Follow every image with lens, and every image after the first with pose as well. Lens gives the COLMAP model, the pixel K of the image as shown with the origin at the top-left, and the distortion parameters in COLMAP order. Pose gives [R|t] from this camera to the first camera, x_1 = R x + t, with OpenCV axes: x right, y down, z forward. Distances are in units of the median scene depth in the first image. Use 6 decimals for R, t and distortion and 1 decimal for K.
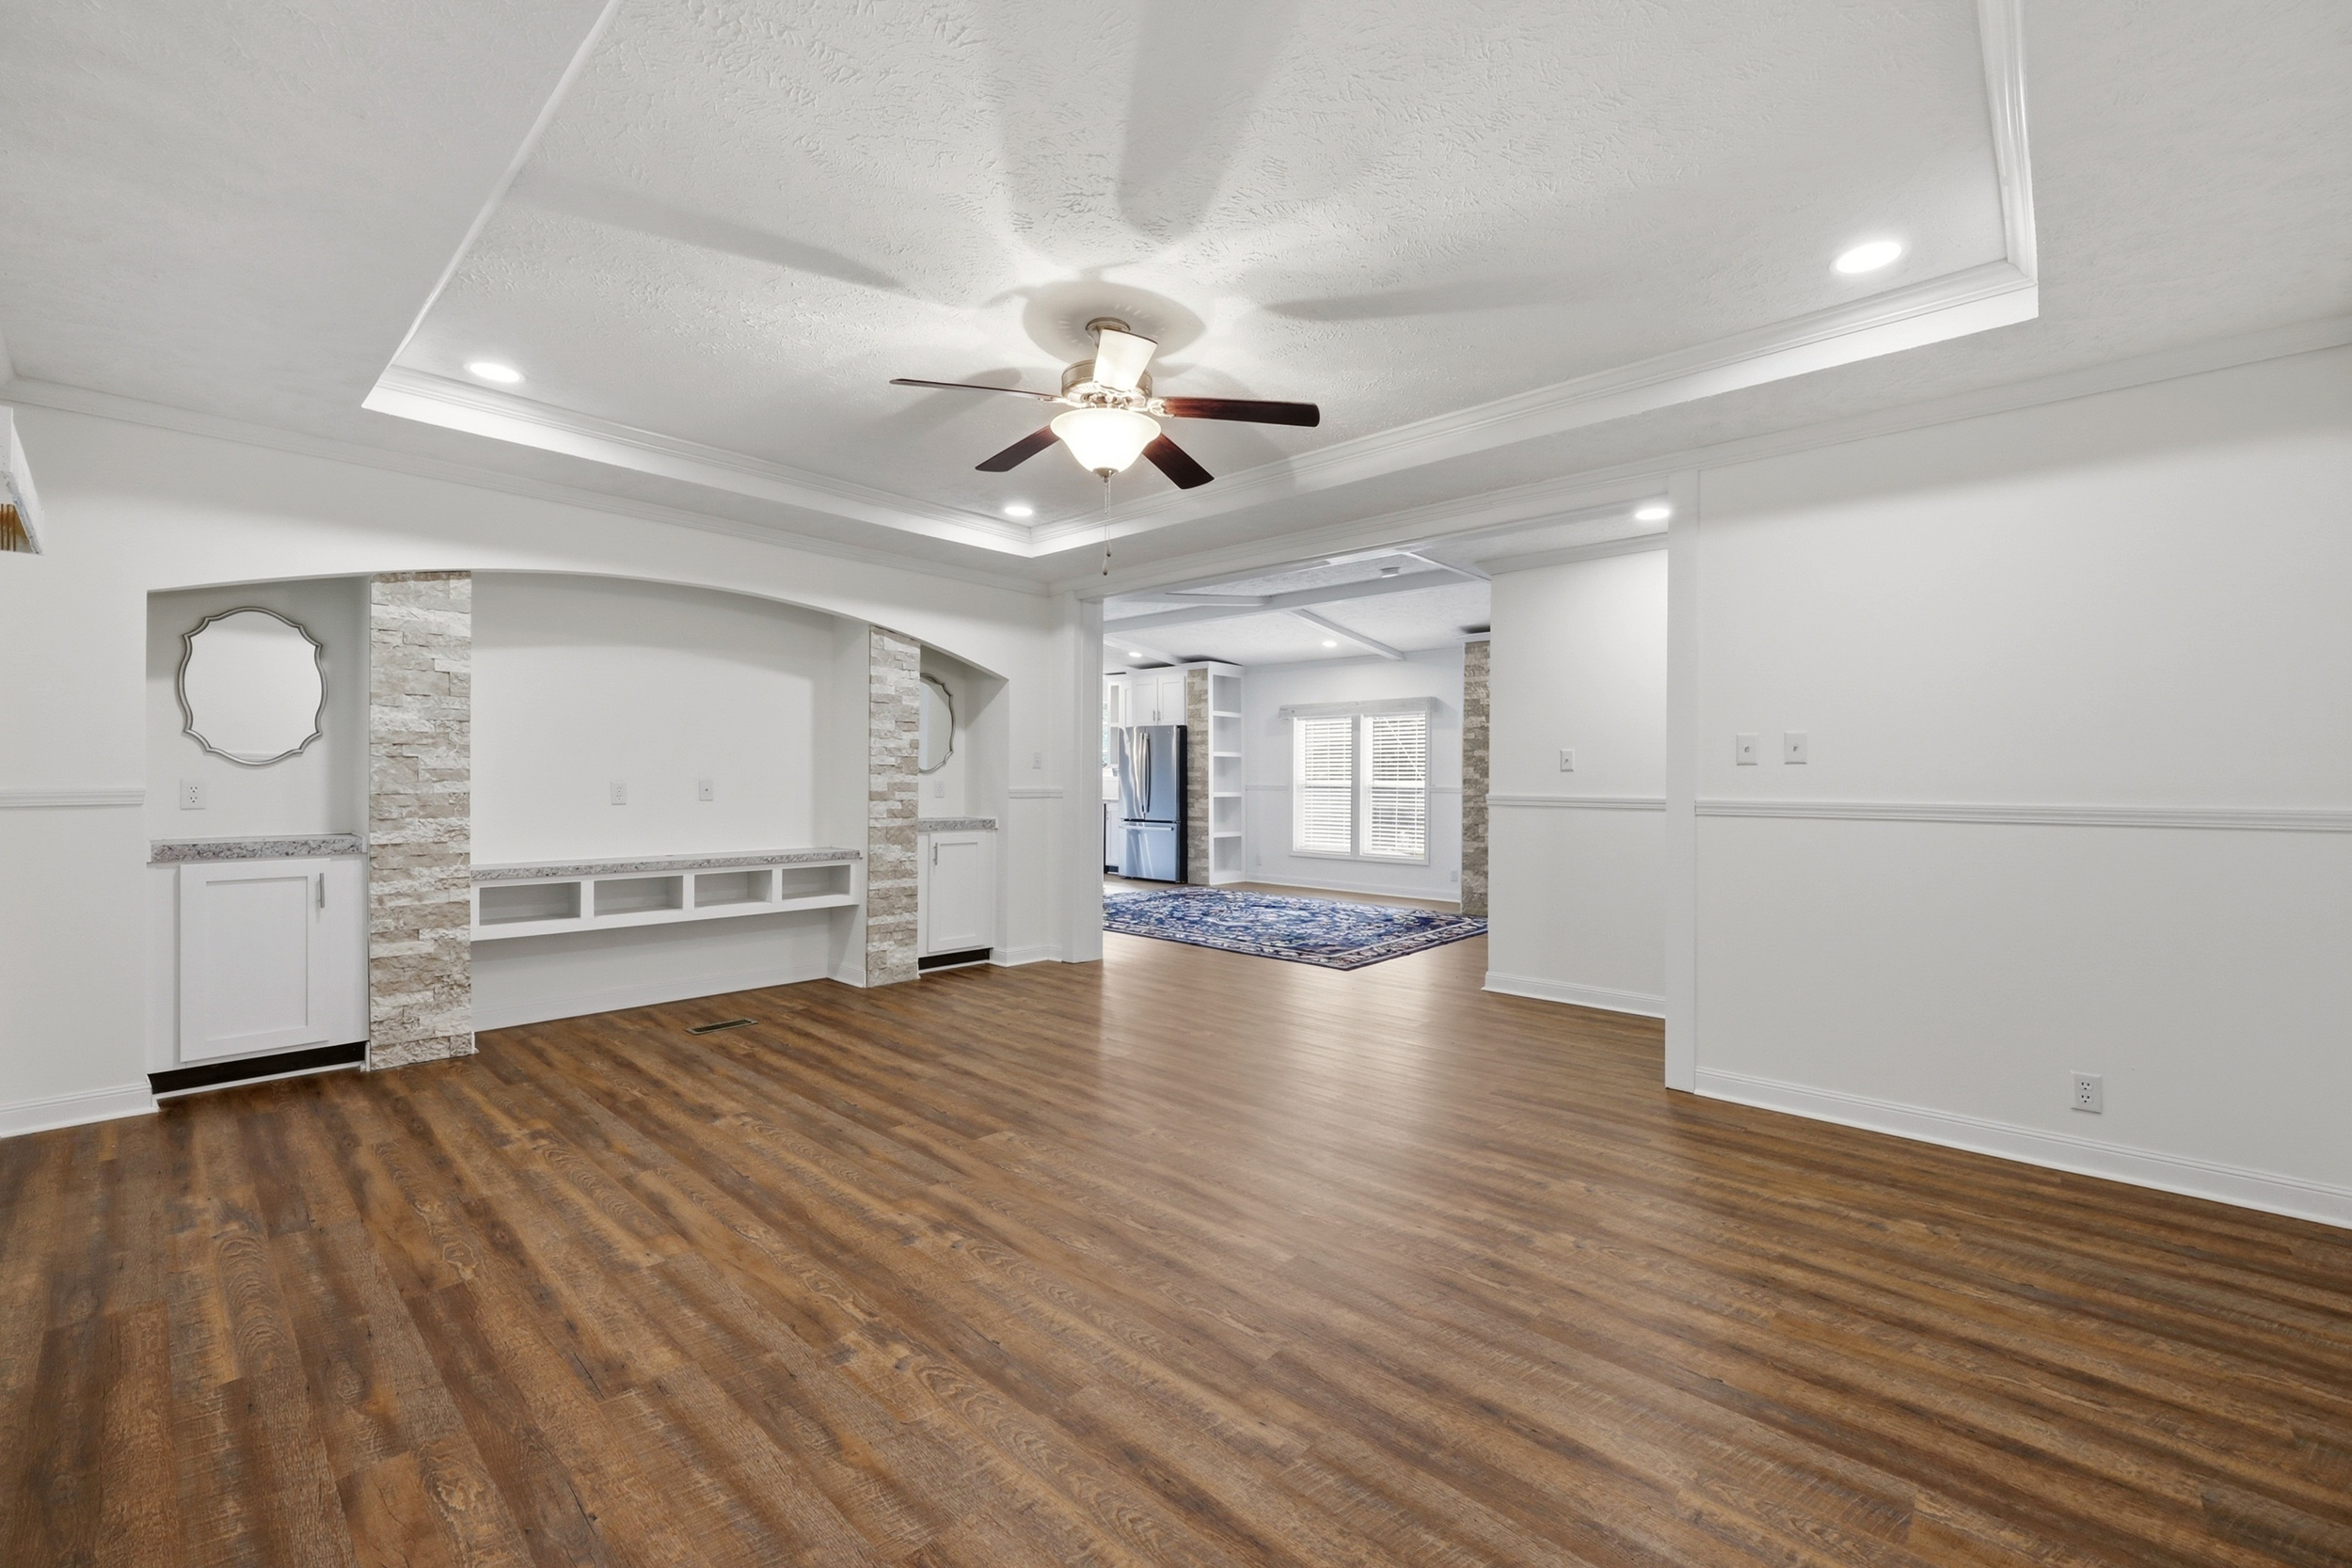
lens RADIAL K [[966.3, 0, 1176.7], [0, 966.3, 771.0], [0, 0, 1]] dist [-0.001536, -0.000079]
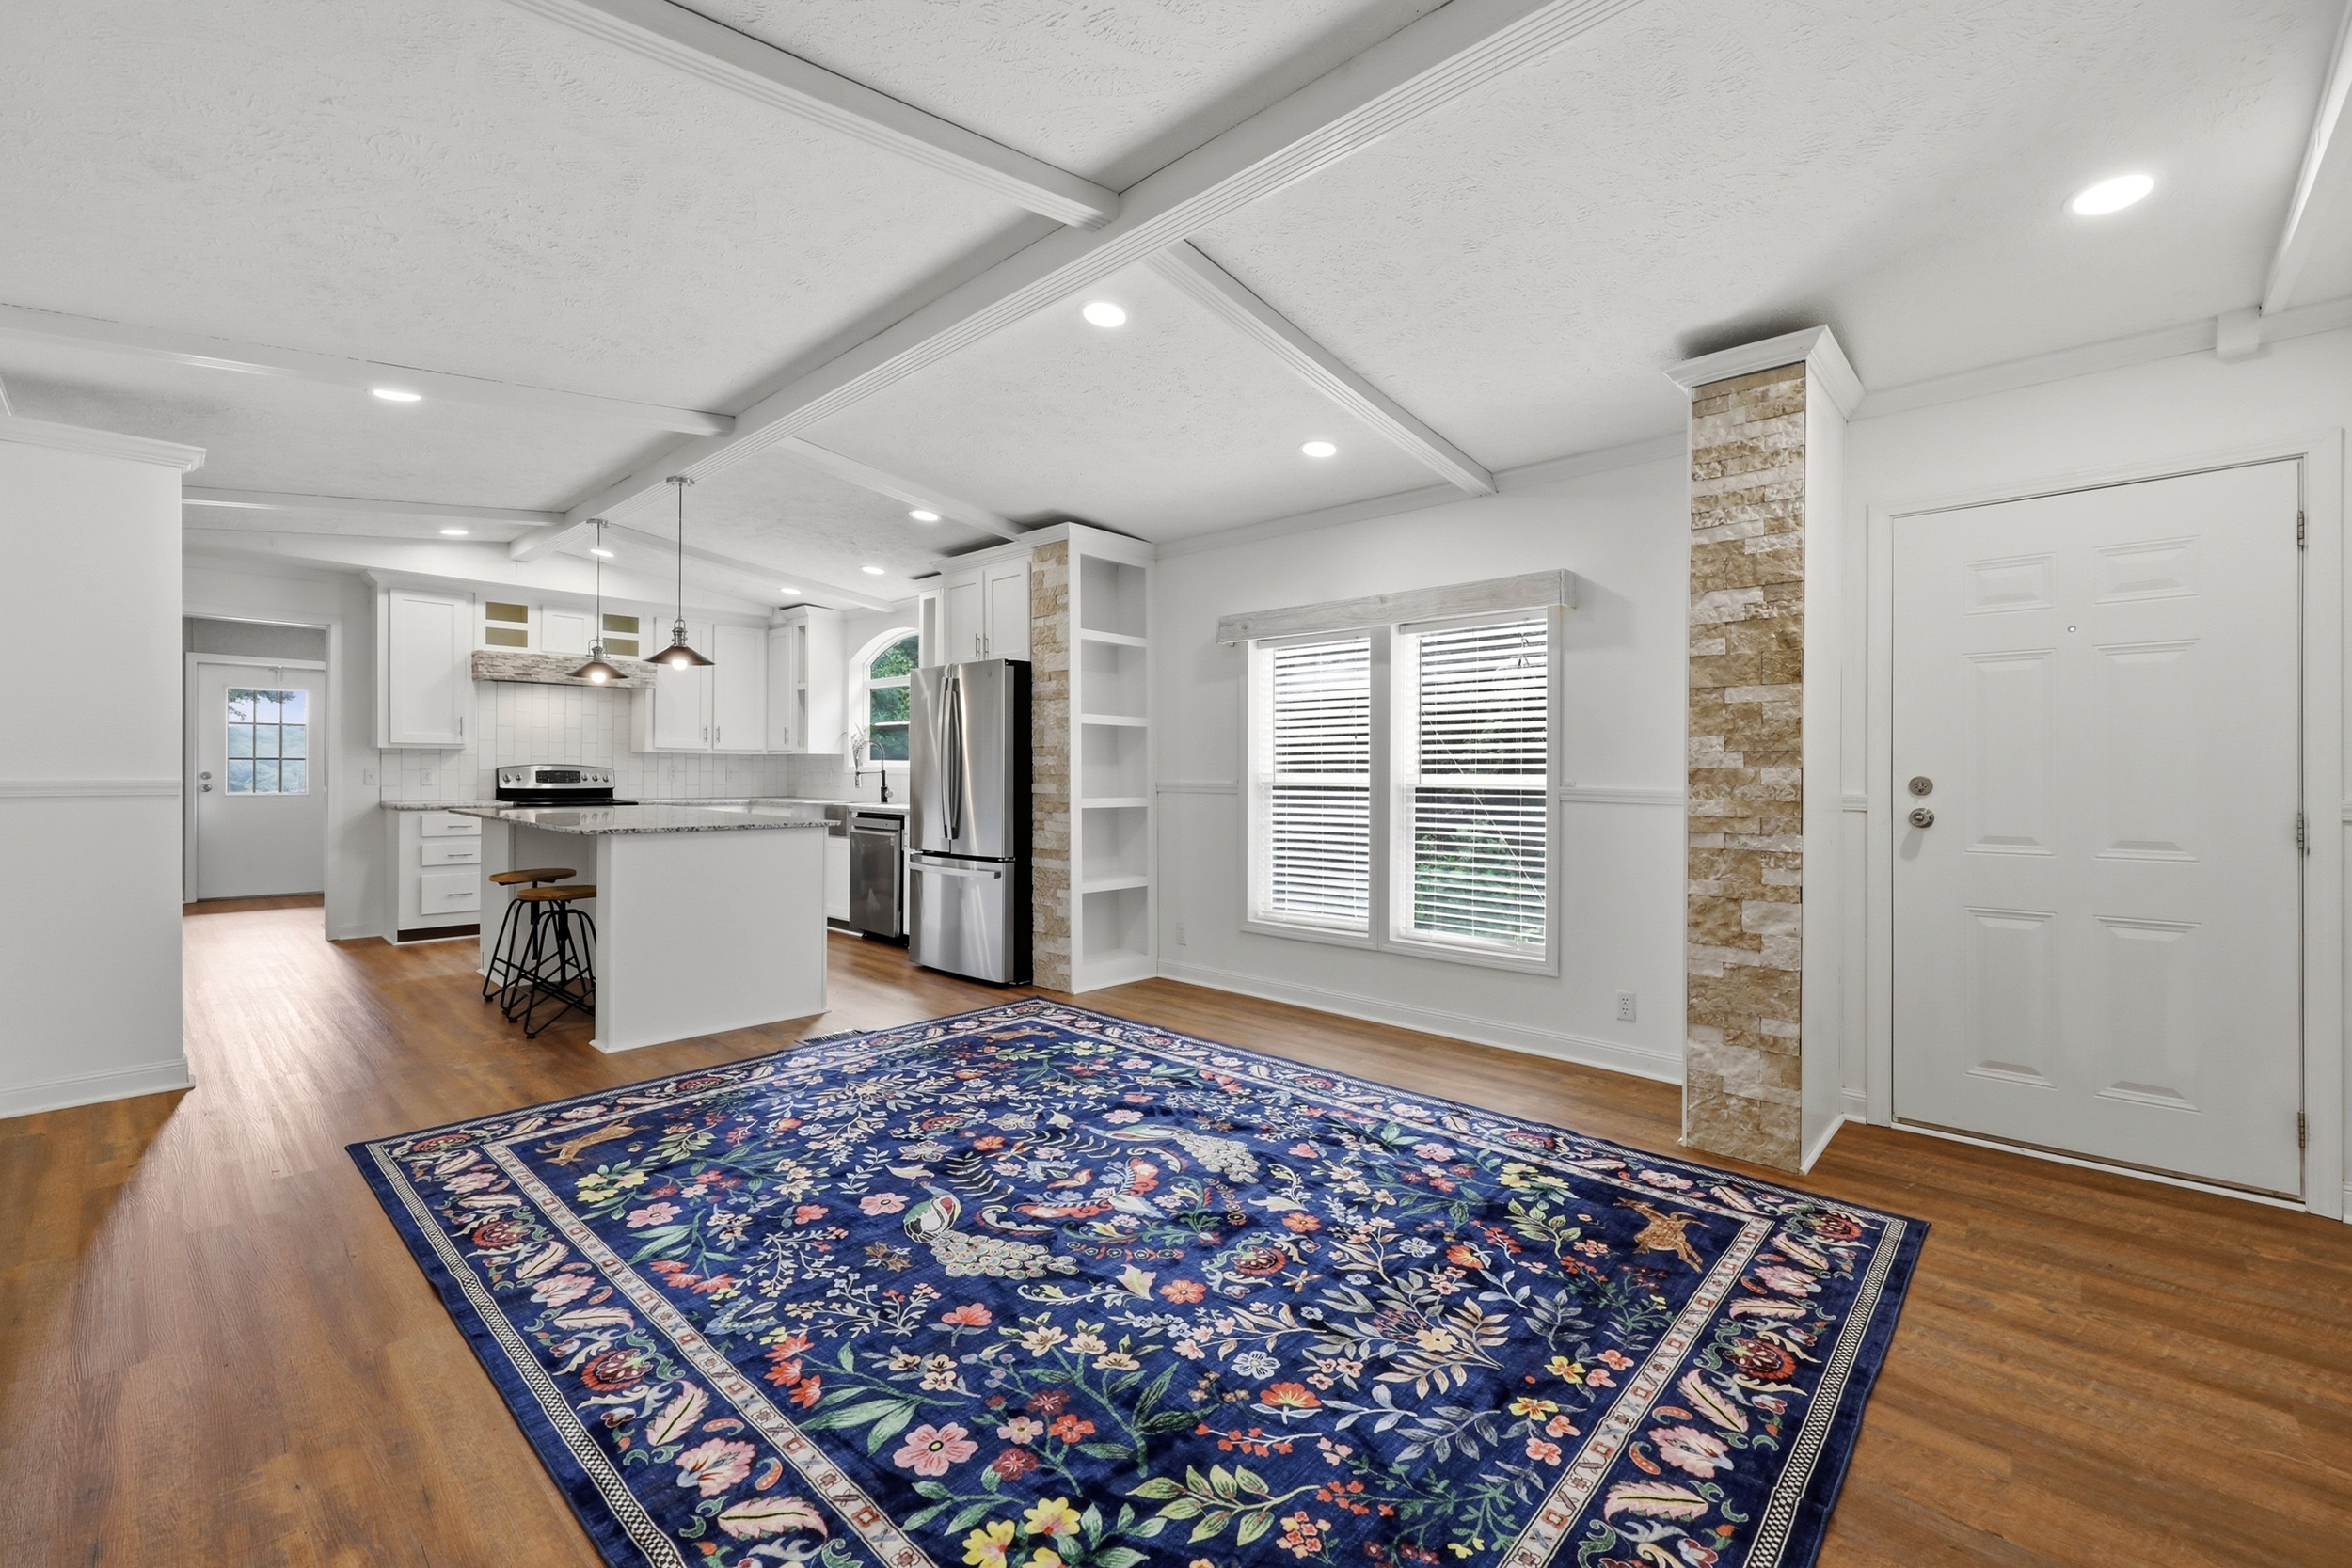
lens RADIAL K [[975.3, 0, 1182.3], [0, 975.3, 776.2], [0, 0, 1]] dist [0.001813, -0.000075]
pose [[0.999998, 0.000266, 0.002071, 0.237819], [-0.000288, 0.999945, 0.010456, 0.015449], [-0.002068, -0.010457, 0.999943, 1.405208]]
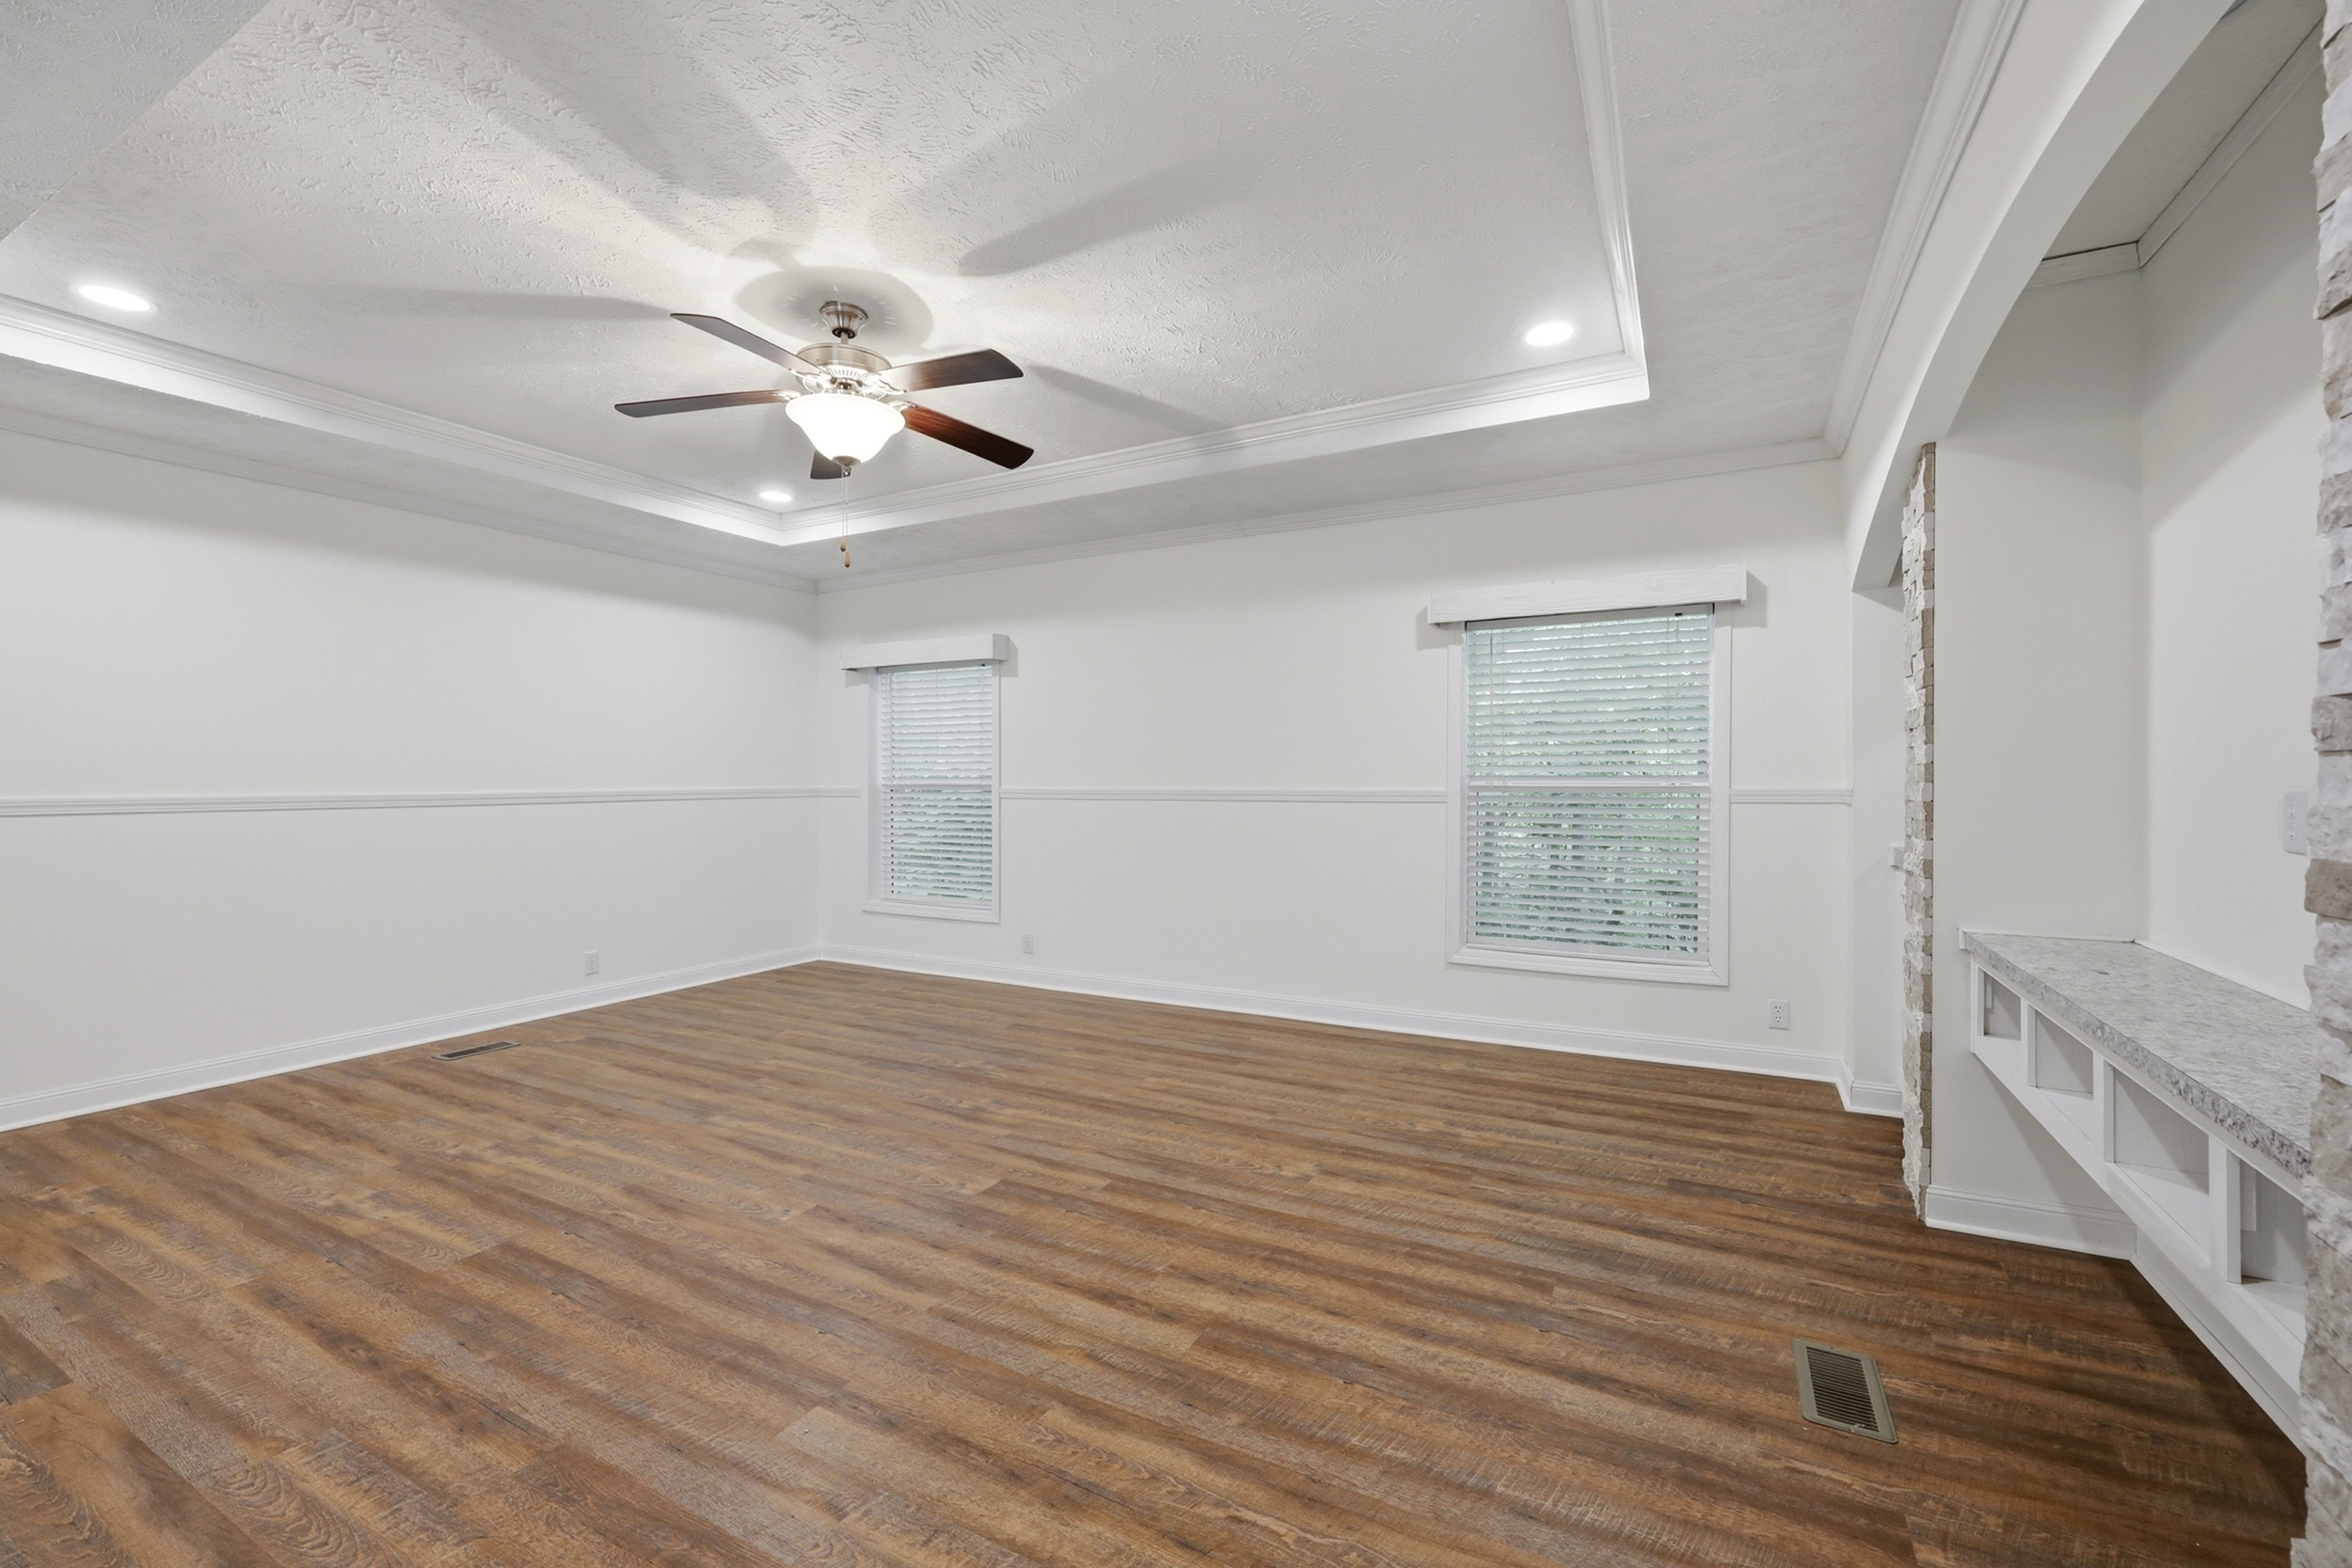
lens RADIAL K [[966.3, 0, 1176.7], [0, 966.3, 771.0], [0, 0, 1]] dist [-0.001536, -0.000079]
pose [[-0.969339, -0.003671, -0.245699, -0.116751], [-0.000315, 0.999906, -0.013696, 0.012238], [0.245726, -0.013199, -0.969249, 1.553356]]
